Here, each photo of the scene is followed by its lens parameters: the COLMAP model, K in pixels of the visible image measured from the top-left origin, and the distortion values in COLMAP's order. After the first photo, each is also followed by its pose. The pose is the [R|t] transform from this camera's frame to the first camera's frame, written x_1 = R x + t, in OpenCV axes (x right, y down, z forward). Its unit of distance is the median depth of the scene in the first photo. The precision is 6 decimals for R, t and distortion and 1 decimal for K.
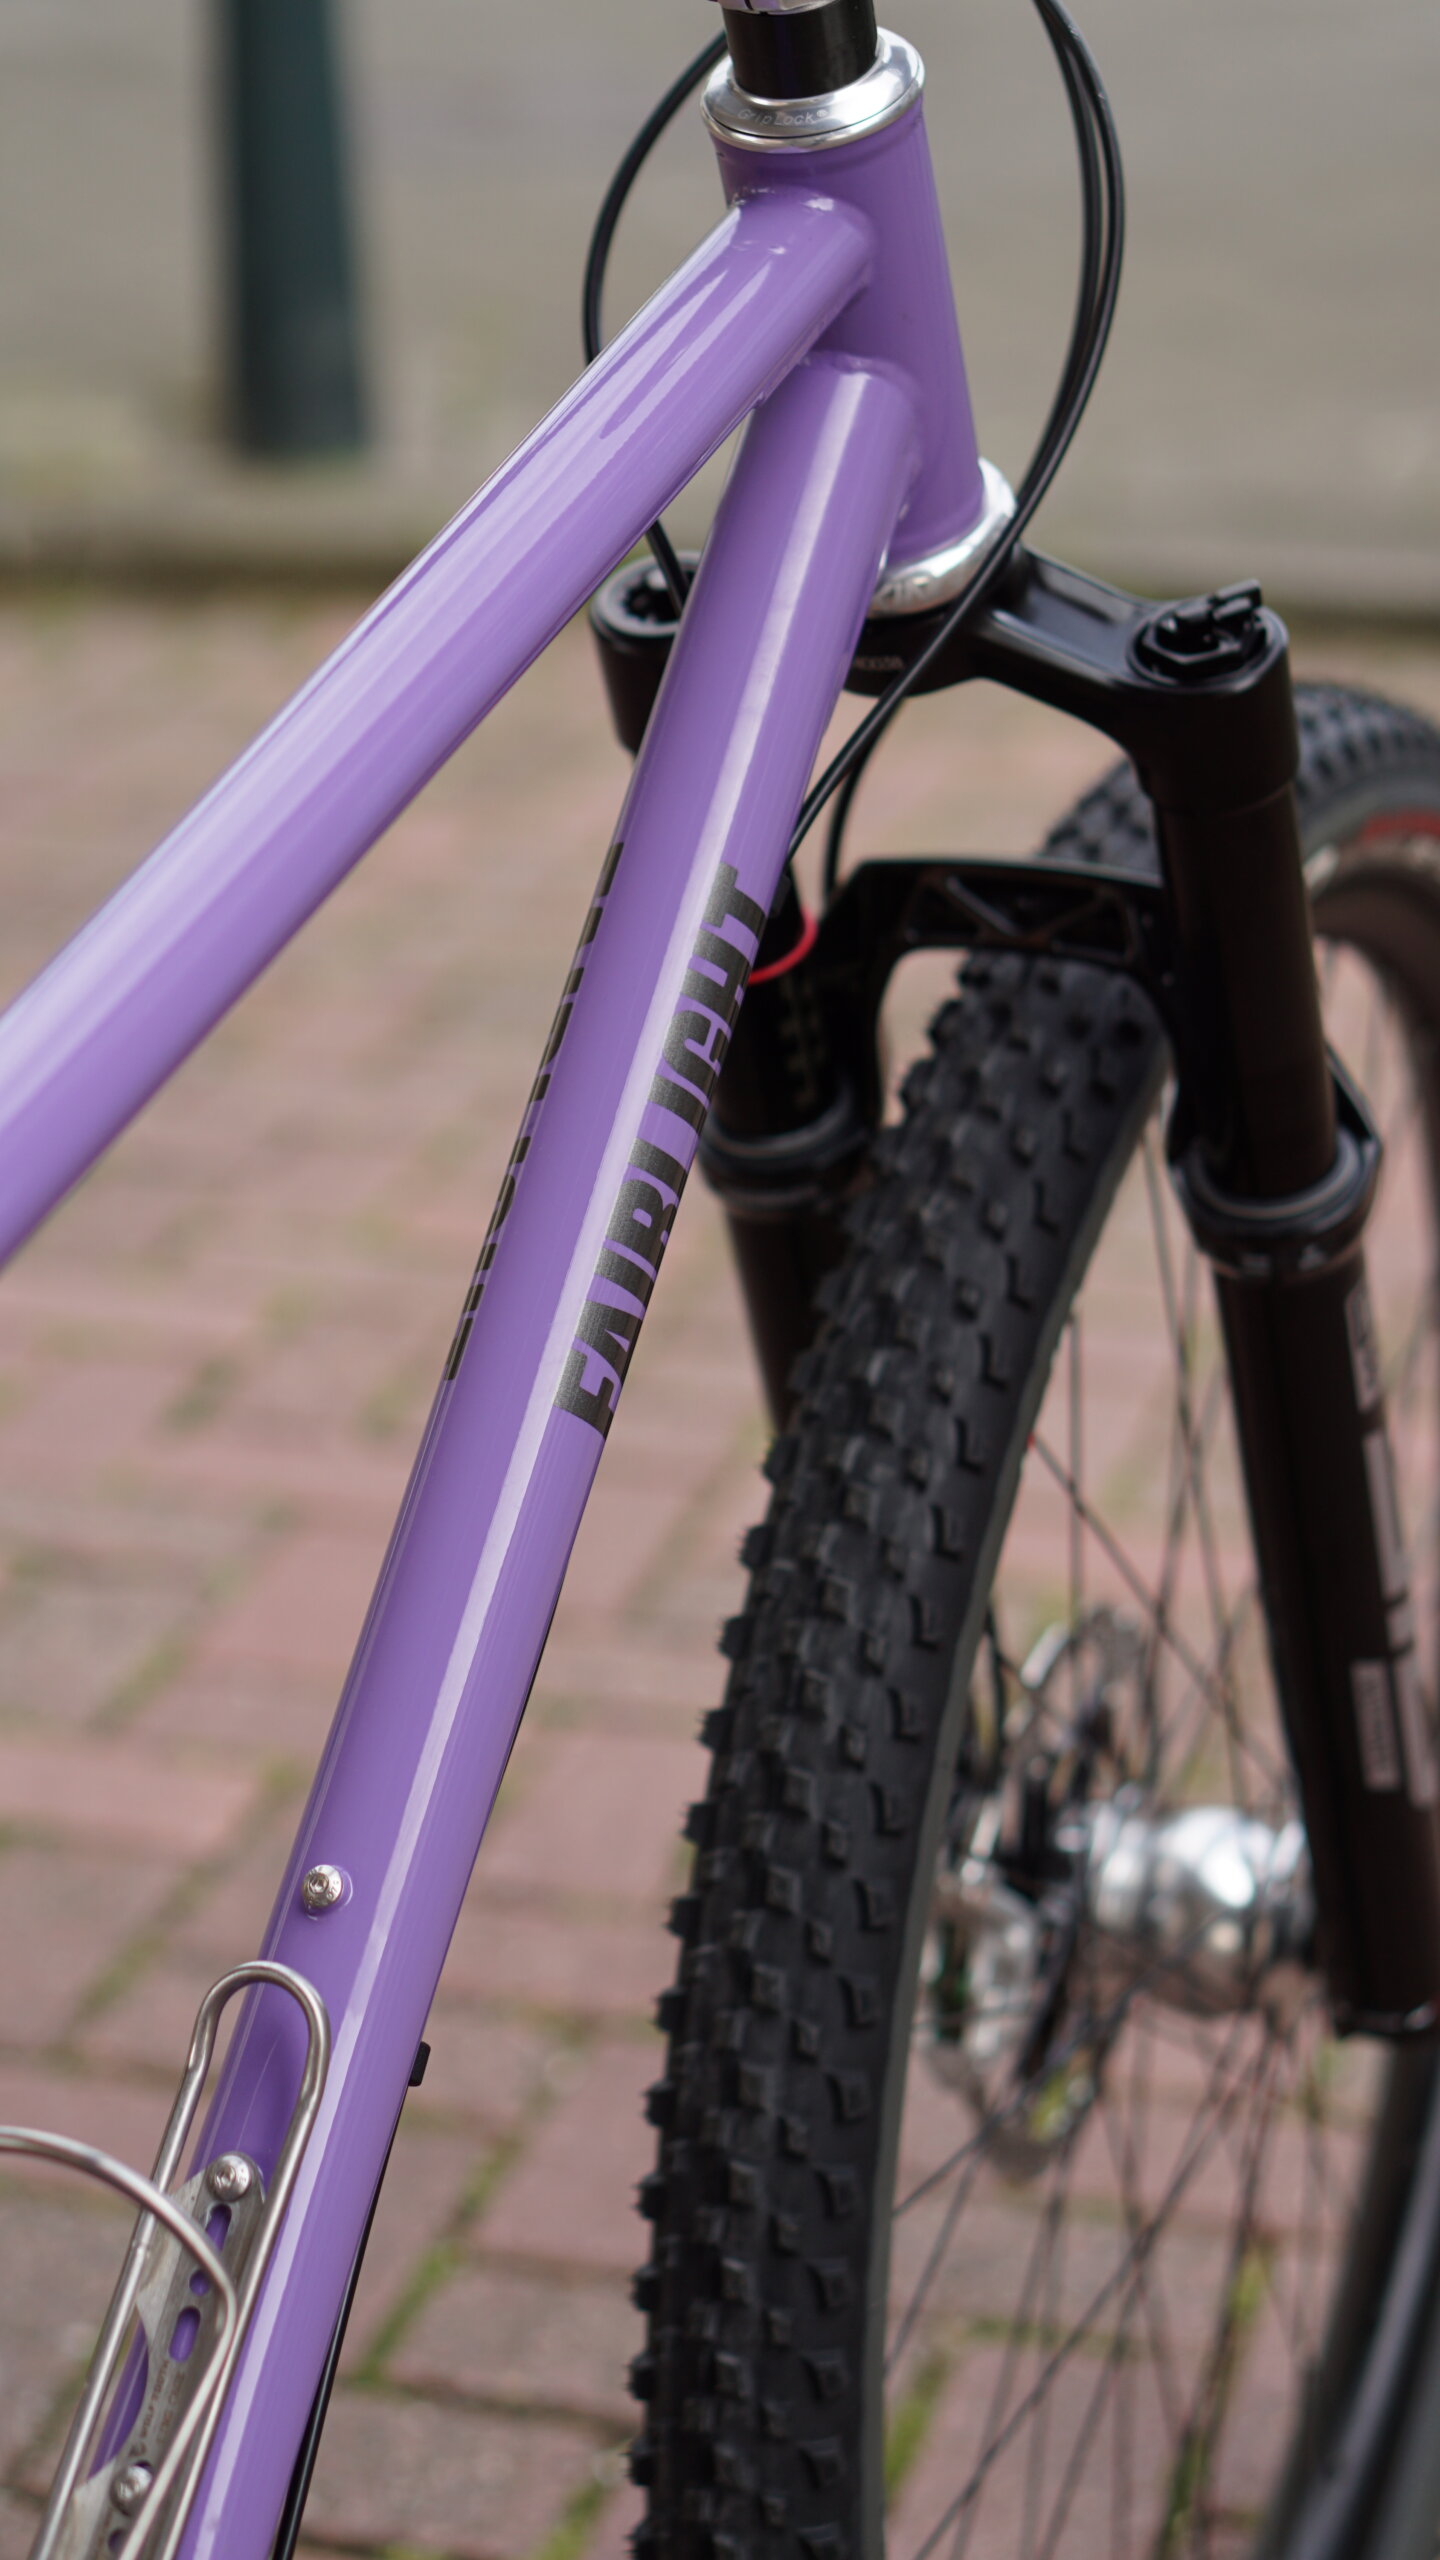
lens RADIAL K [[5469.7, 0, 711.9], [0, 5469.7, 1292.6], [0, 0, 1]] dist [0.066494, 0.000000]
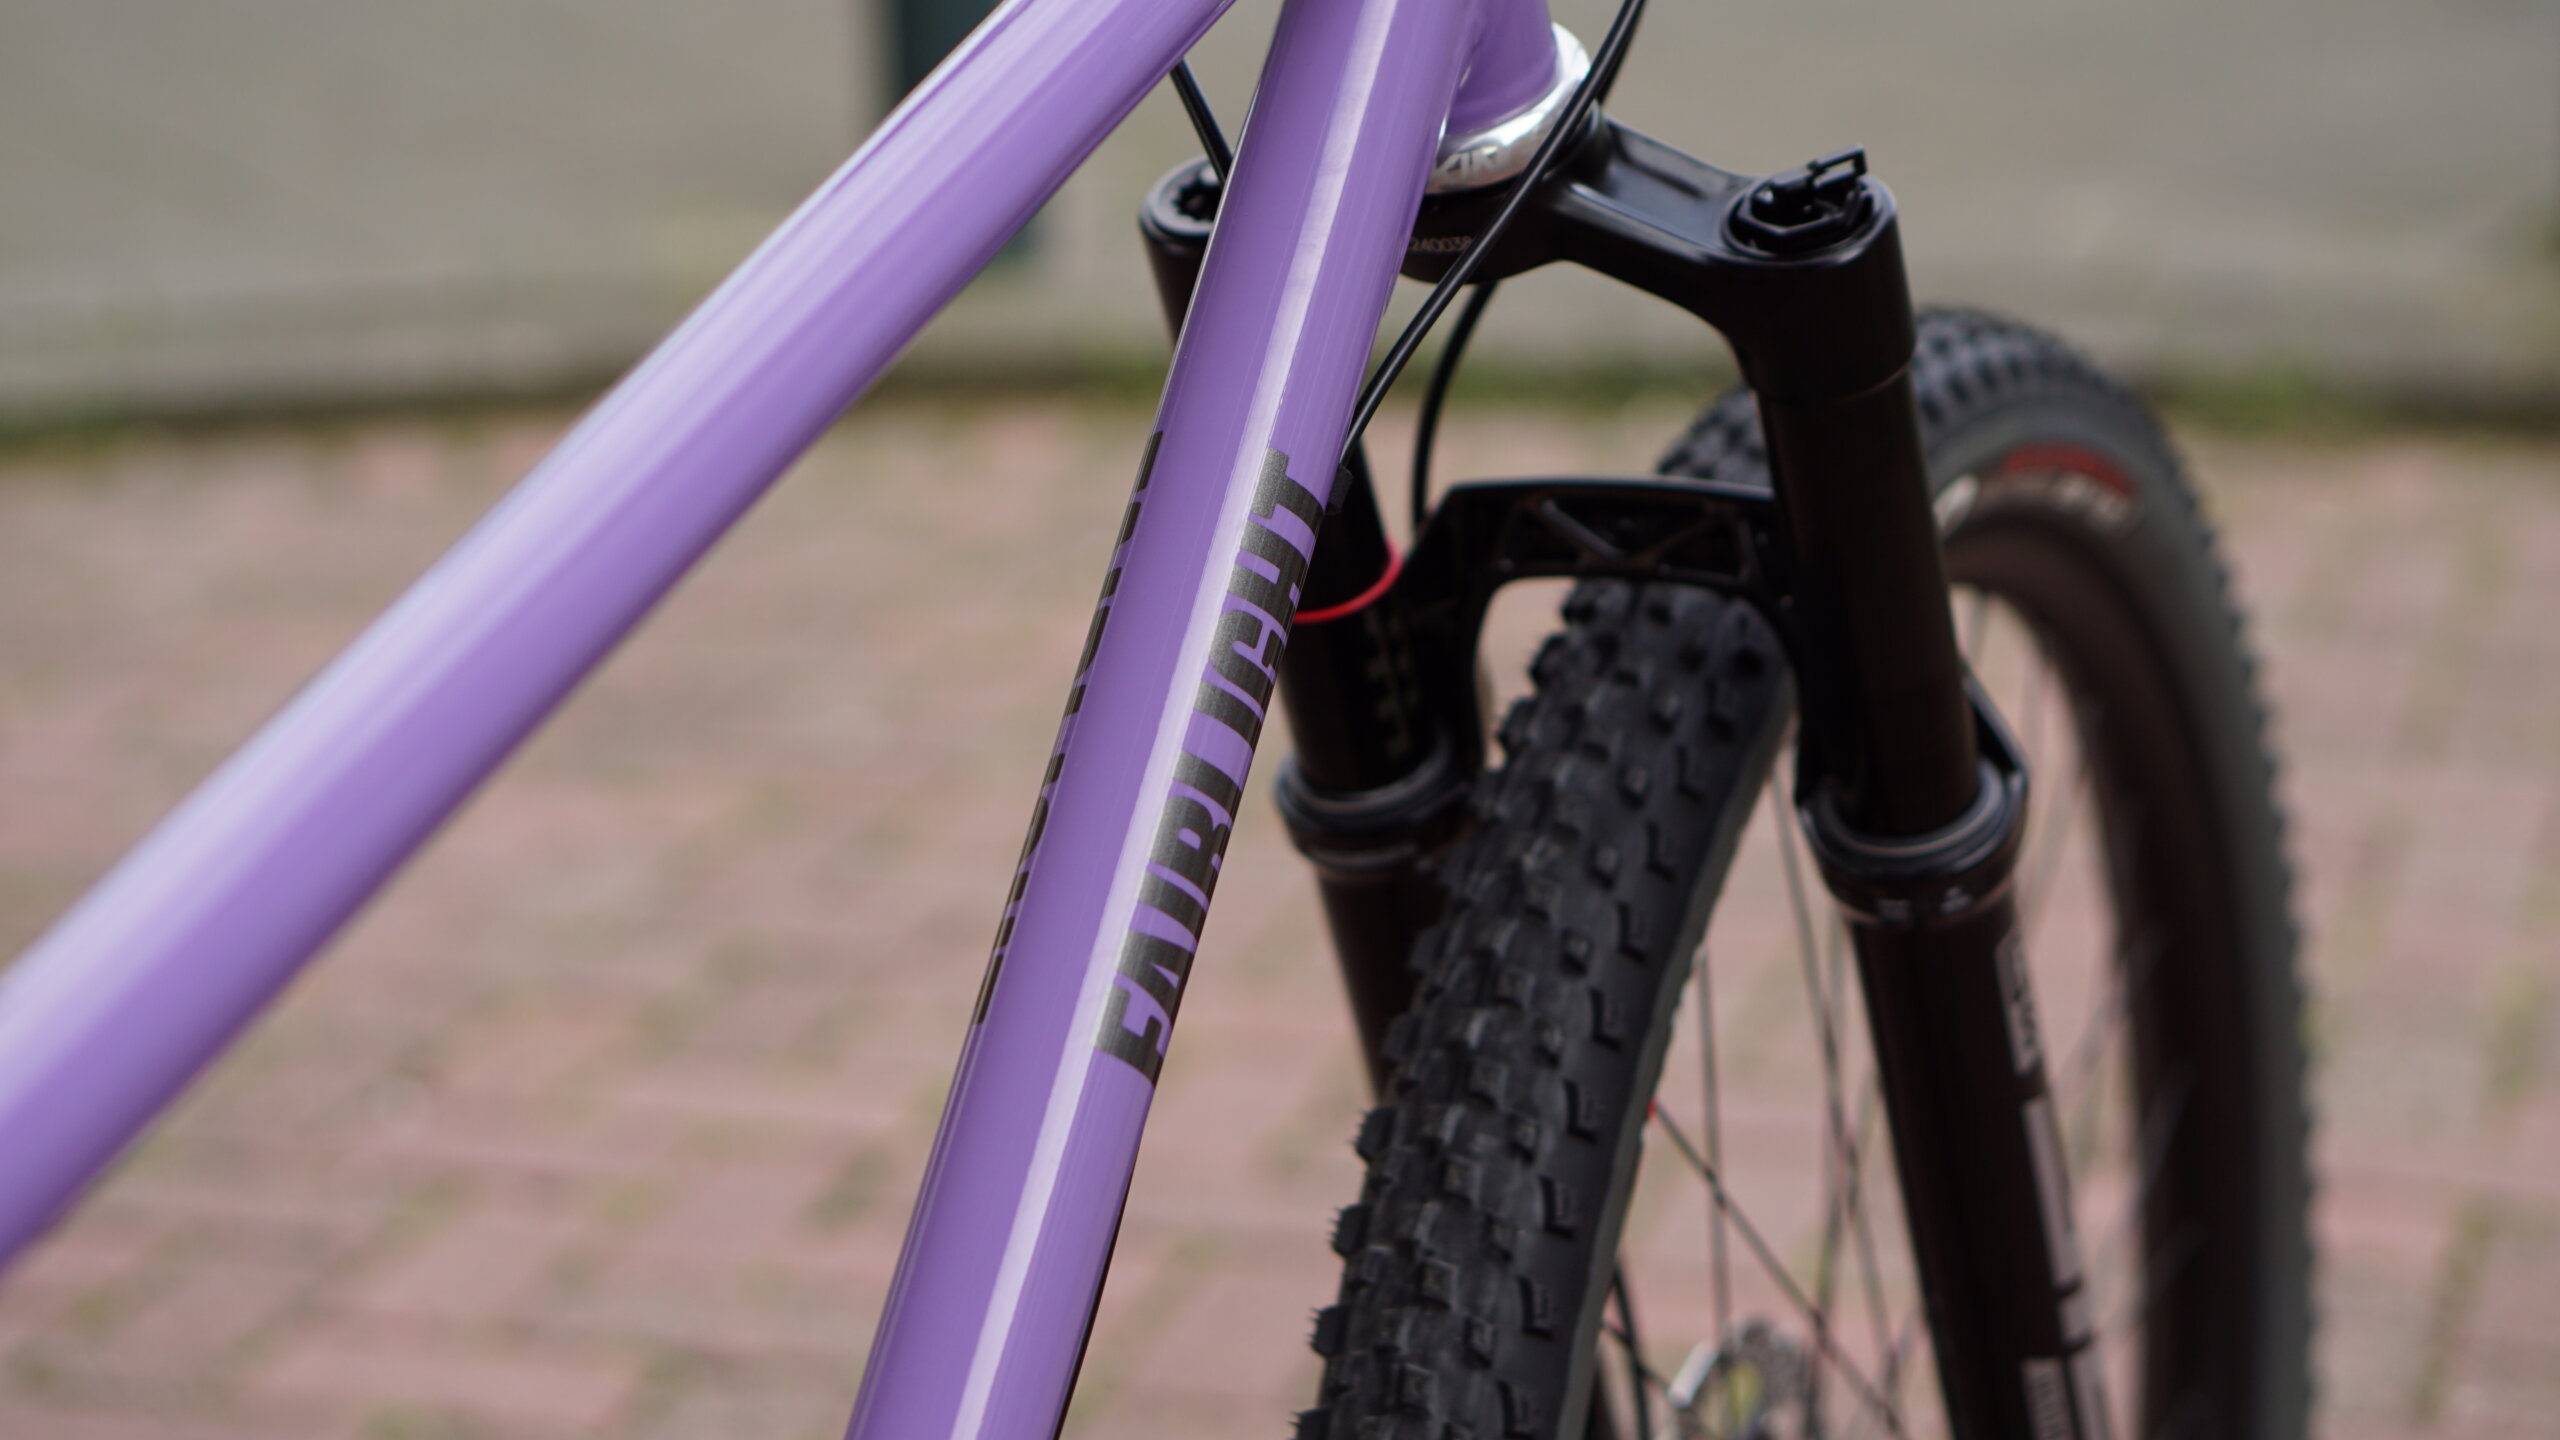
lens RADIAL K [[5469.7, 0, 1288.4], [0, 5469.7, 705.1], [0, 0, 1]] dist [0.066494, 0.000000]
pose [[0.999246, -0.028671, -0.026185, 0.024389], [0.026413, 0.996210, -0.082868, 0.034847], [0.028462, 0.082114, 0.996216, 0.091260]]
